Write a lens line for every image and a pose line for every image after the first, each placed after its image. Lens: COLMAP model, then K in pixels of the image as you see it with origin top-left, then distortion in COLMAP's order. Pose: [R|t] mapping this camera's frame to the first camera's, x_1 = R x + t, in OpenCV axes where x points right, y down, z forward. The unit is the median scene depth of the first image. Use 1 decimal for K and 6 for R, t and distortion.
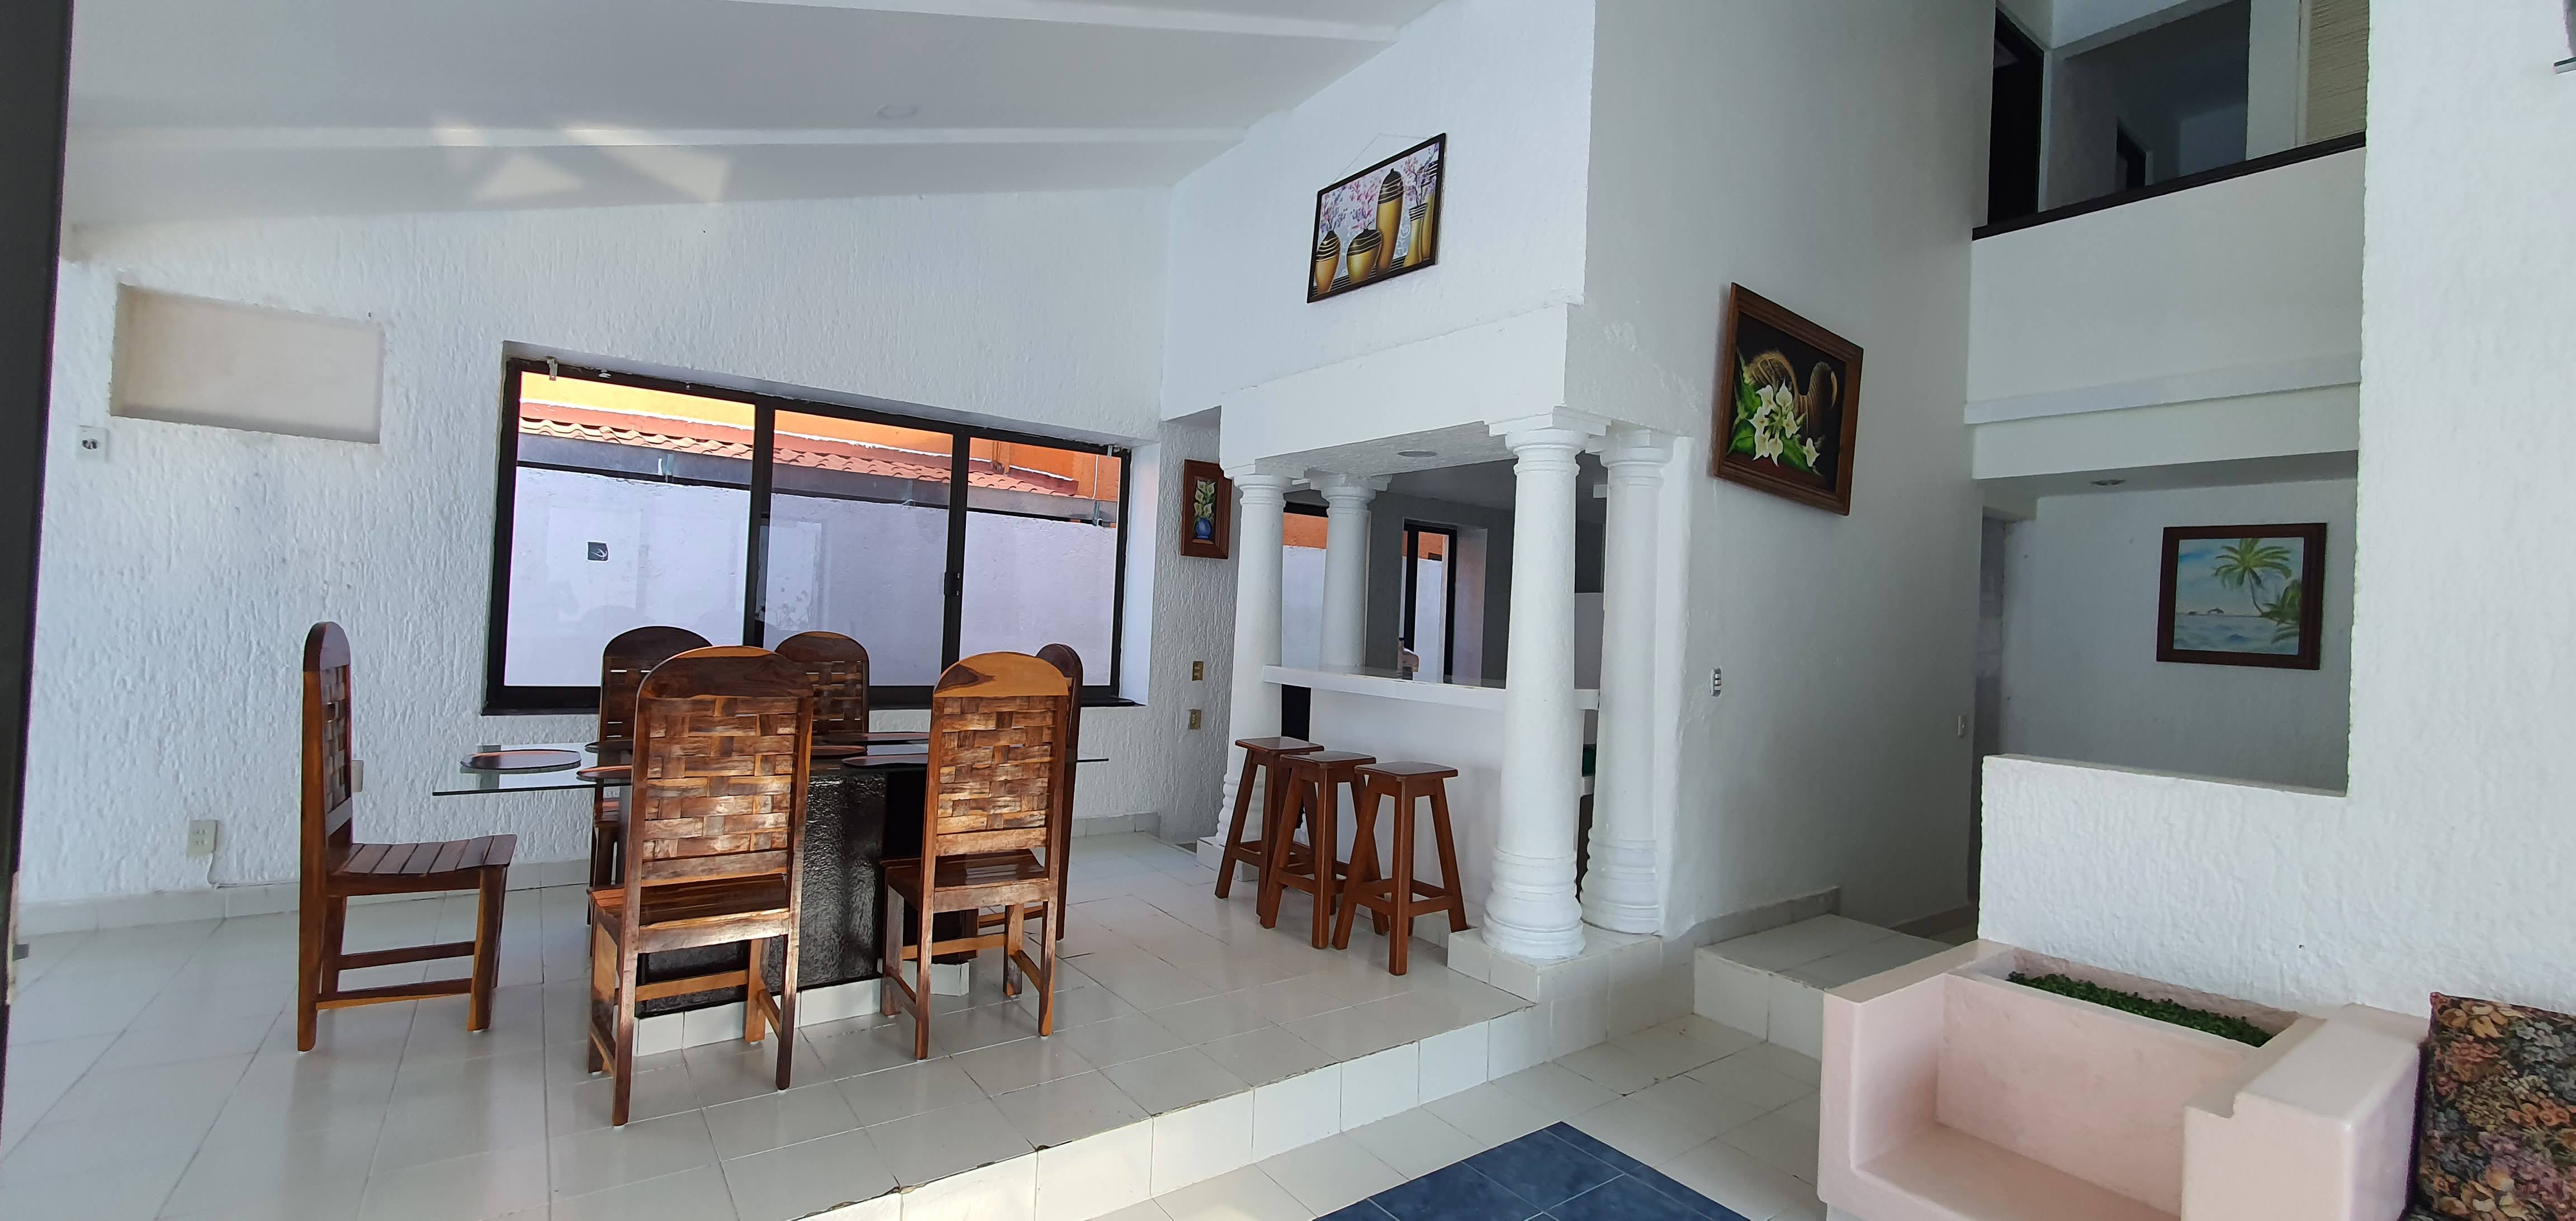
lens RADIAL K [[1027.5, 0, 1280.0], [0, 1027.5, 601.8], [0, 0, 1]] dist [0.004674, -0.000192]
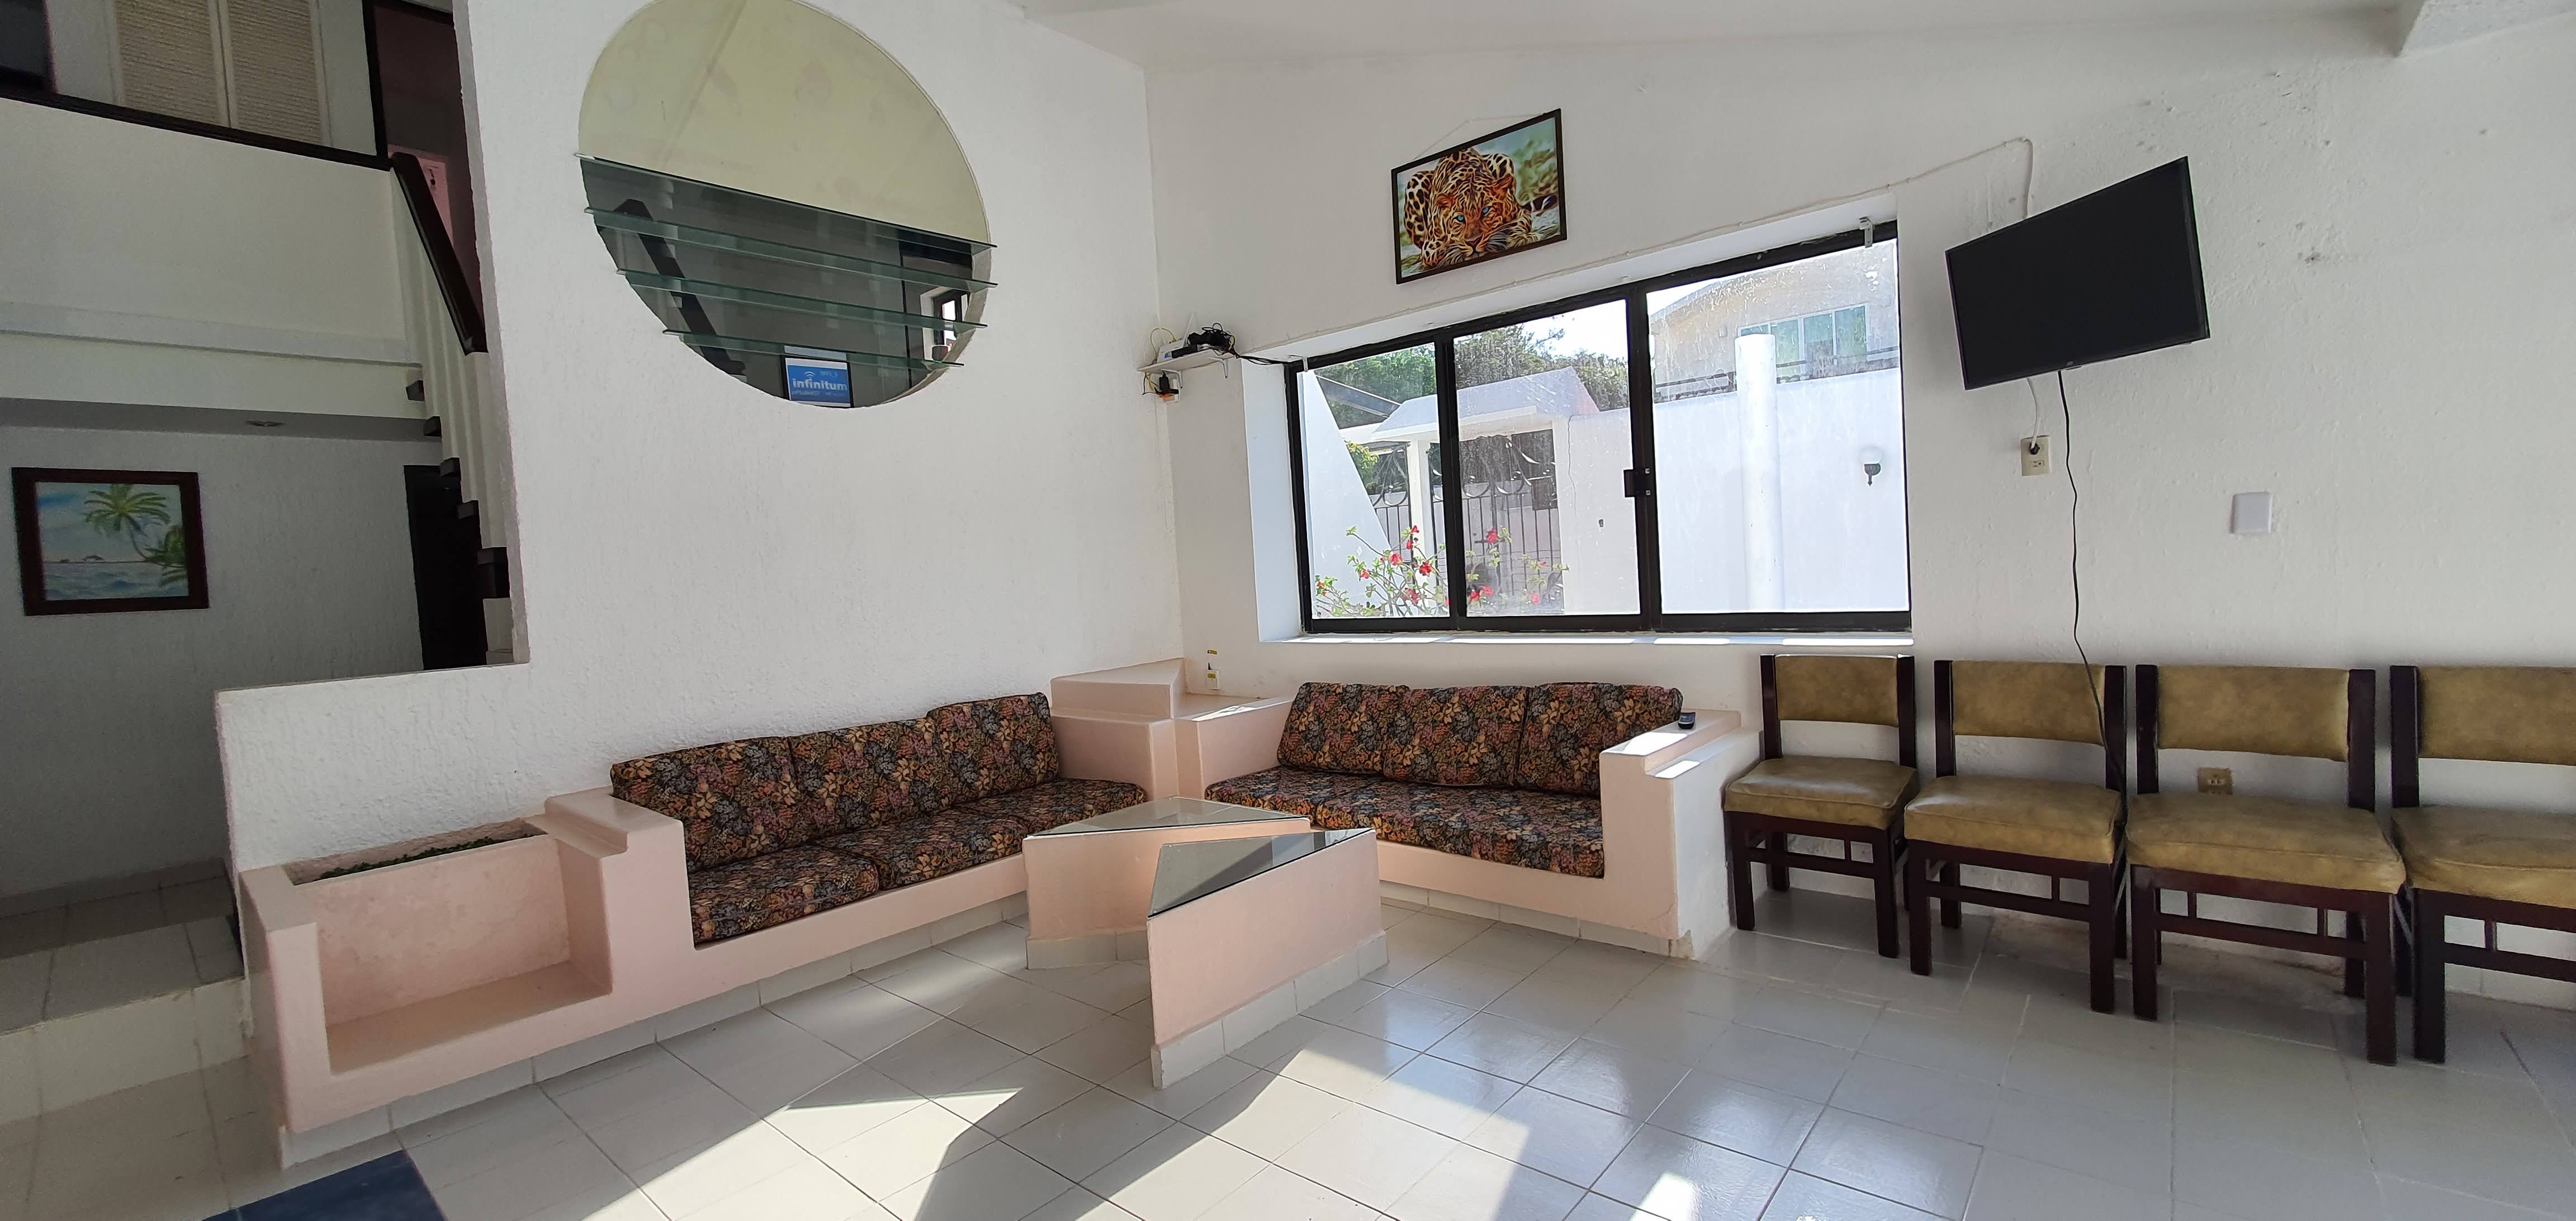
lens RADIAL K [[1027.5, 0, 1282.8], [0, 1027.5, 613.8], [0, 0, 1]] dist [0.004674, -0.000192]
pose [[-0.238445, -0.079087, 0.967931, -0.312674], [0.034329, 0.995369, 0.089785, 0.012690], [-0.970549, 0.054637, -0.234625, 0.148806]]
